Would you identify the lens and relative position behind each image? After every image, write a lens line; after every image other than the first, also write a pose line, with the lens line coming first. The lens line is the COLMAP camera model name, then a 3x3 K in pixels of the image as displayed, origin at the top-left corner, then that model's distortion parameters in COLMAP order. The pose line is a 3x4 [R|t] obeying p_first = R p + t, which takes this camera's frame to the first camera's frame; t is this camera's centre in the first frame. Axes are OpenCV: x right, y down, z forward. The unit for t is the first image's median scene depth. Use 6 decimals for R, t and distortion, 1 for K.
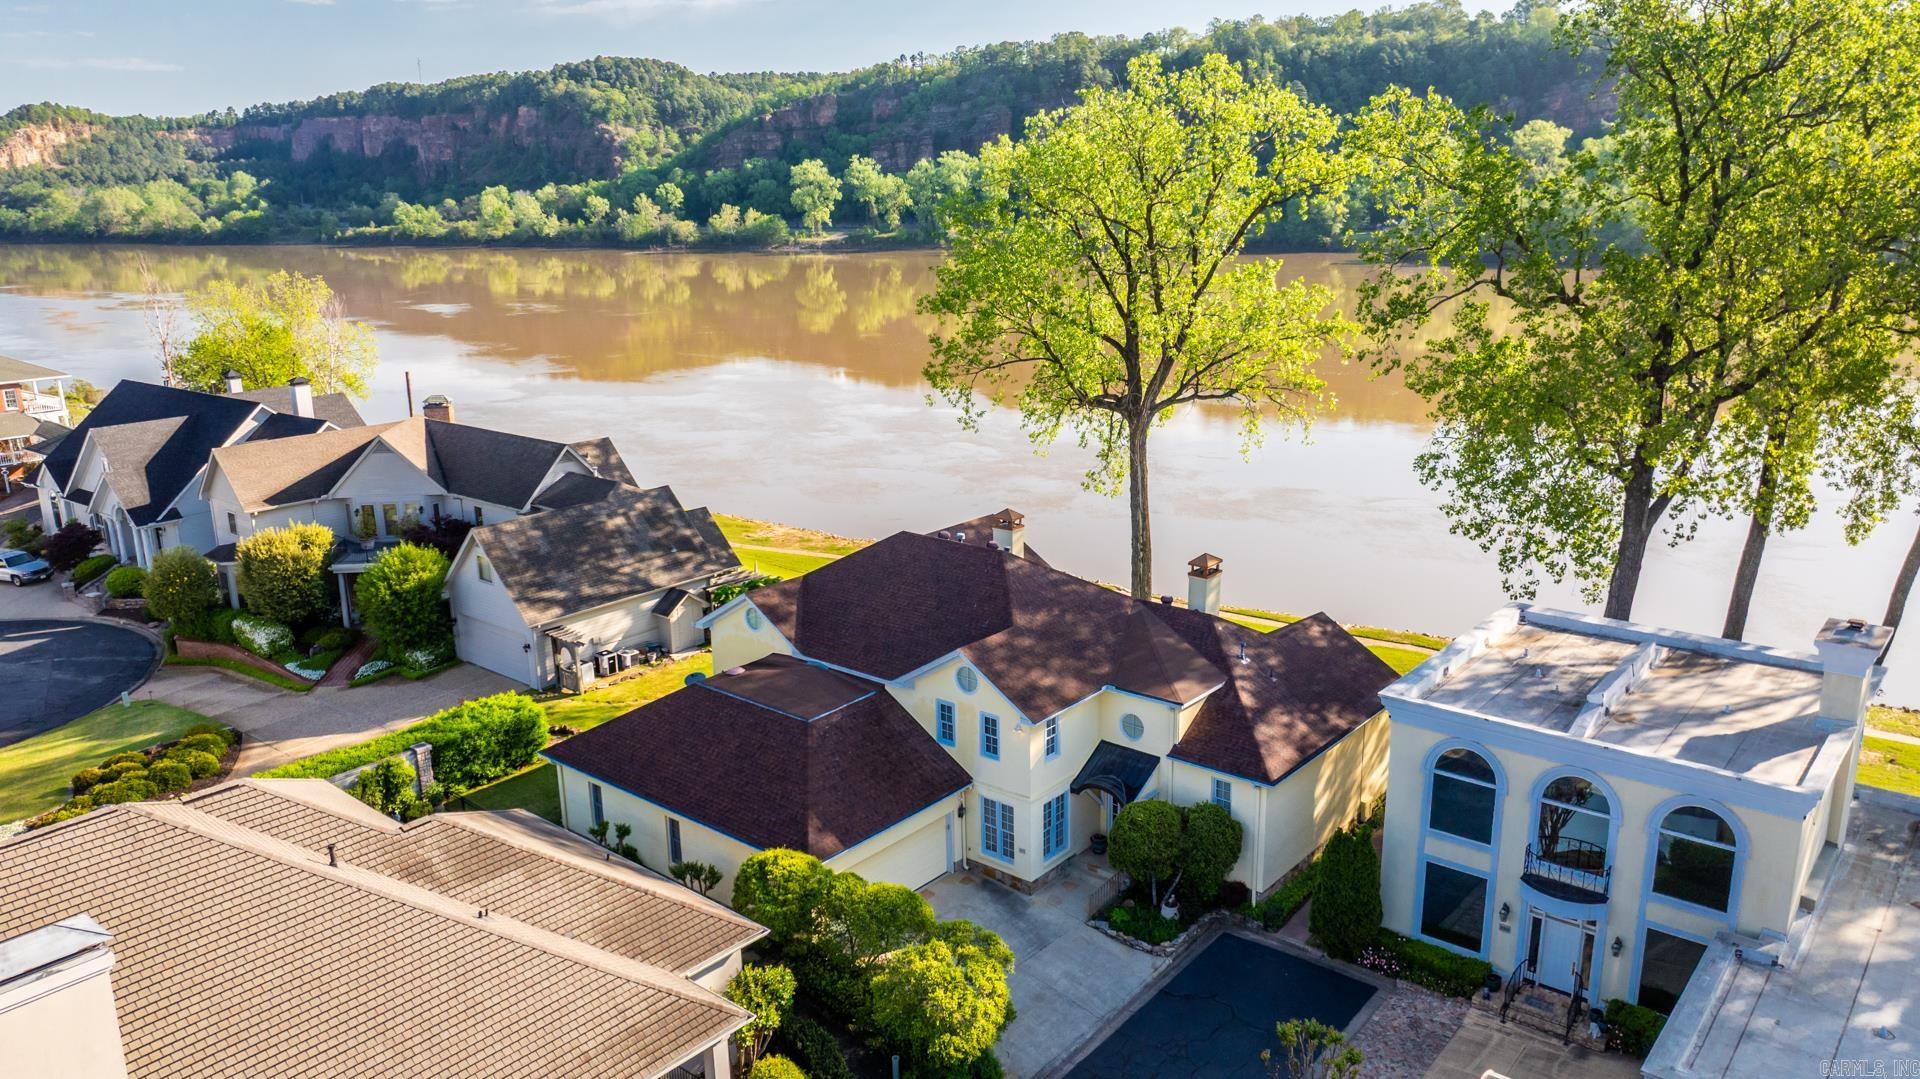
lens RADIAL K [[1419.3, 0, 960.0], [0, 1419.3, 539.5], [0, 0, 1]] dist [-0.008305, -0.001051]
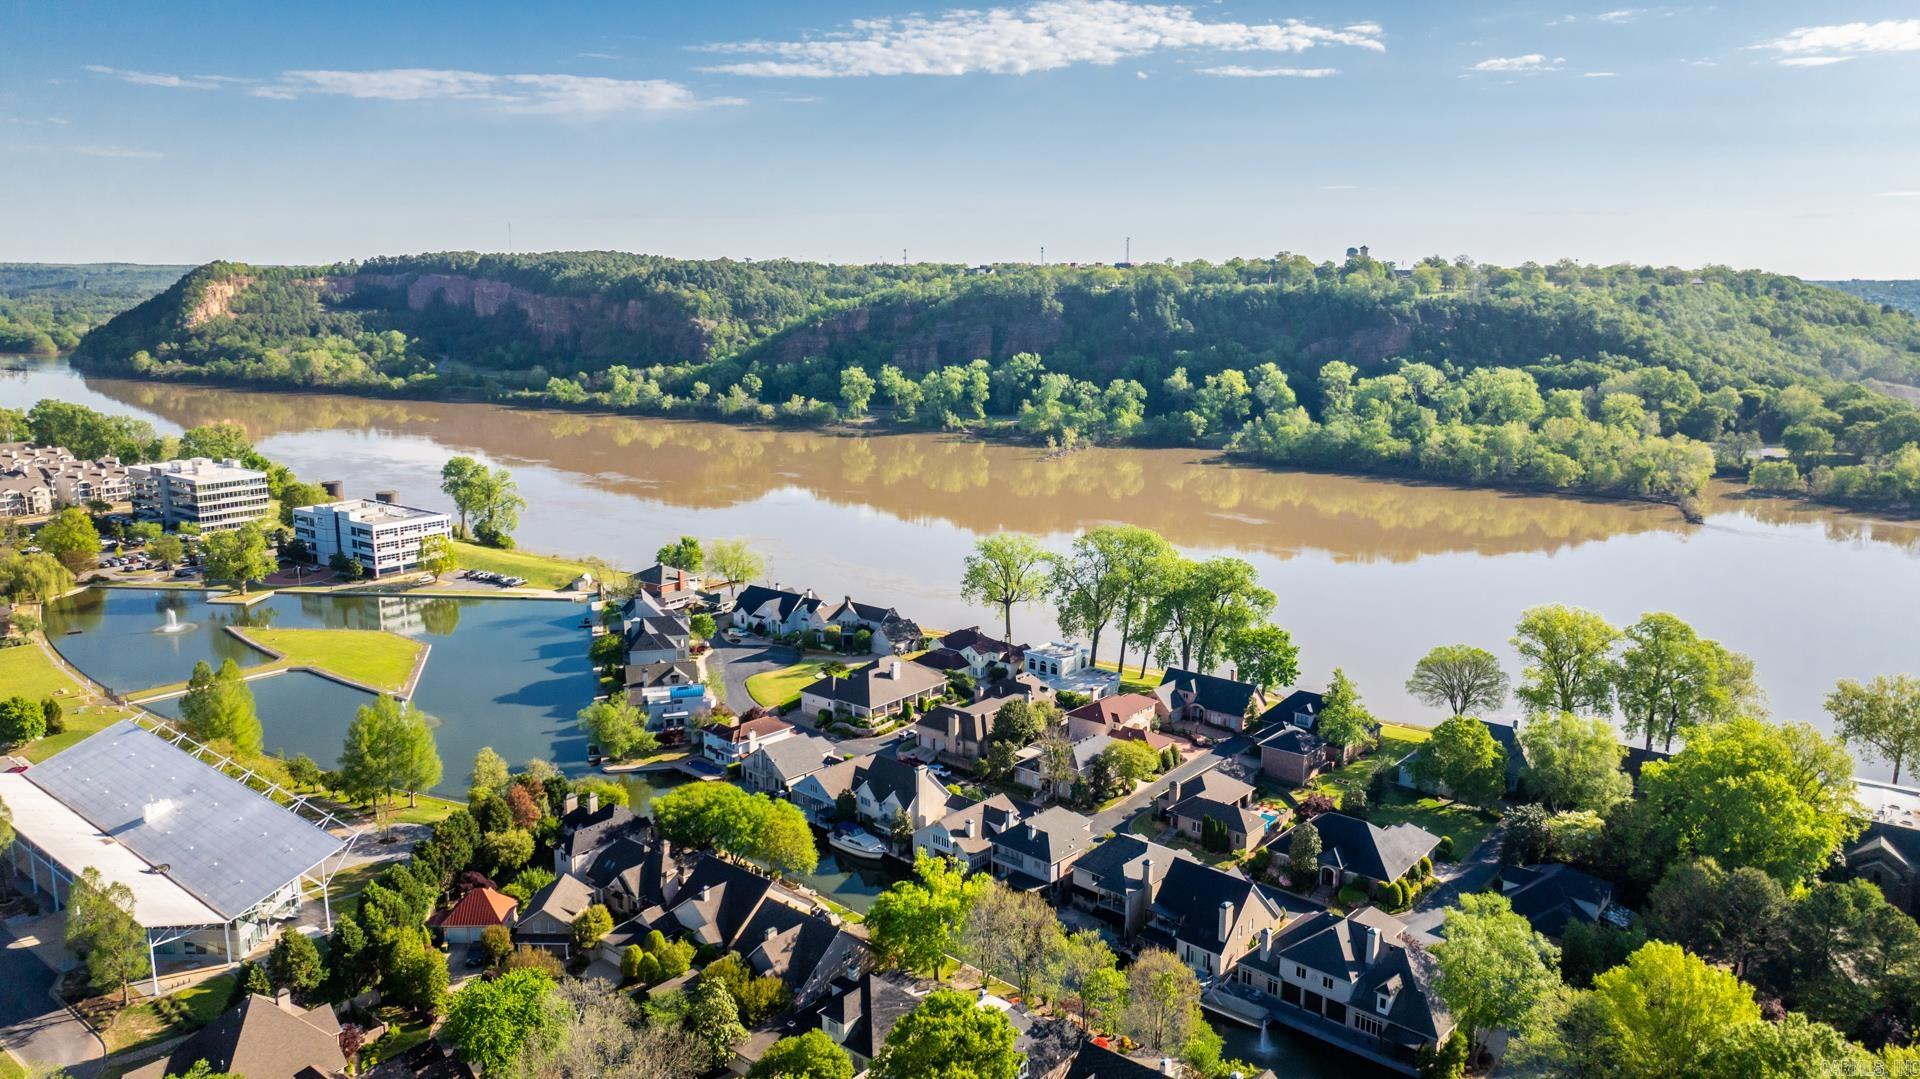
lens RADIAL K [[1419.3, 0, 960.0], [0, 1419.3, 539.5], [0, 0, 1]] dist [-0.008305, -0.001051]
pose [[0.999718, 0.020245, 0.012376, -0.009869], [-0.019444, 0.997905, -0.061705, -0.001065], [-0.013599, 0.061447, 0.998018, -0.406167]]
